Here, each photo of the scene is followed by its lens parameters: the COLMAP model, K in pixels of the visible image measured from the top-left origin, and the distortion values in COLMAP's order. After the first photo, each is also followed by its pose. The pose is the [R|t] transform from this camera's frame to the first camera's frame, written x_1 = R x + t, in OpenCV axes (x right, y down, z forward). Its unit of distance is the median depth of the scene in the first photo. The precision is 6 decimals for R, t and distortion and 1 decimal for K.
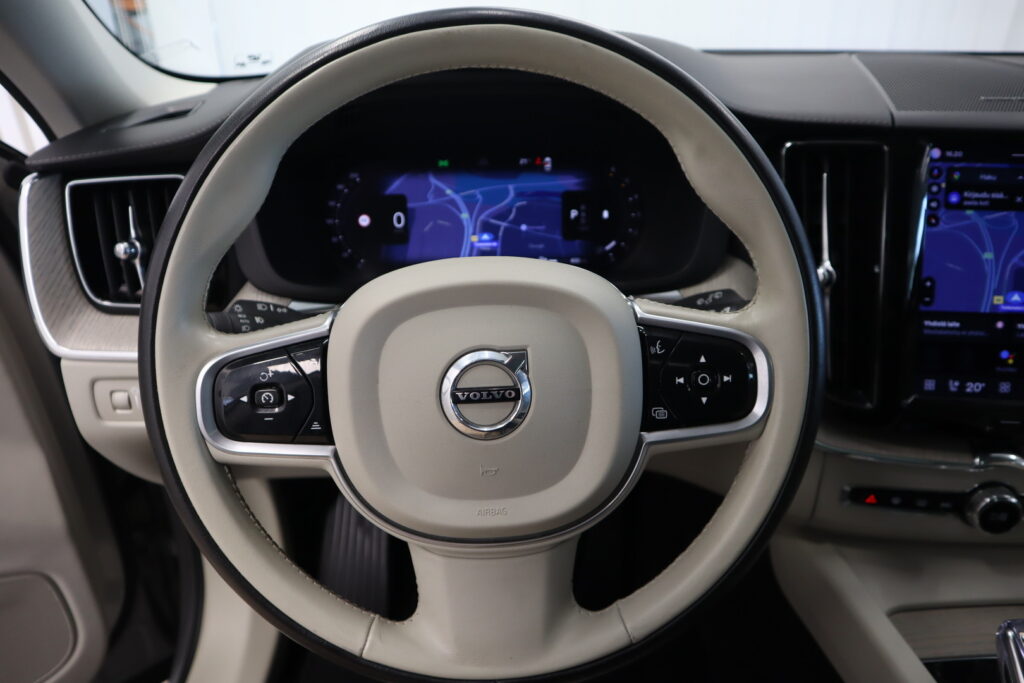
lens RADIAL K [[695.2, 0, 512.0], [0, 695.2, 341.5], [0, 0, 1]] dist [-0.135667, 0.091397]
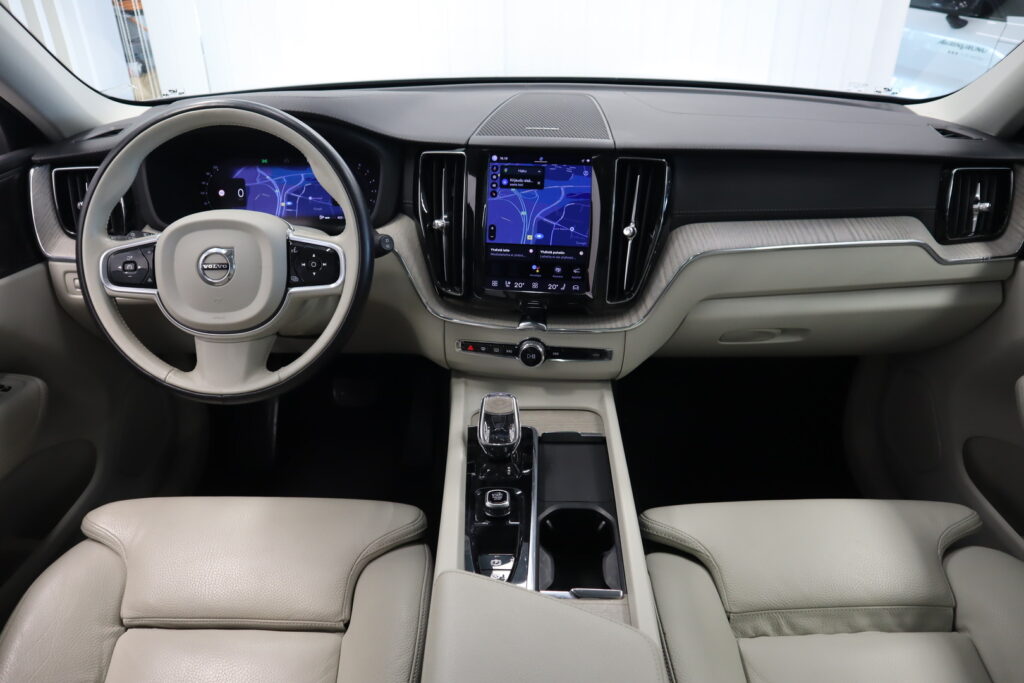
lens RADIAL K [[695.2, 0, 512.0], [0, 695.2, 341.5], [0, 0, 1]] dist [-0.135667, 0.091397]
pose [[0.999592, 0.024297, -0.015036, 0.708335], [-0.023766, 0.999121, 0.034543, 0.158446], [0.015862, -0.034171, 0.999290, -0.920475]]
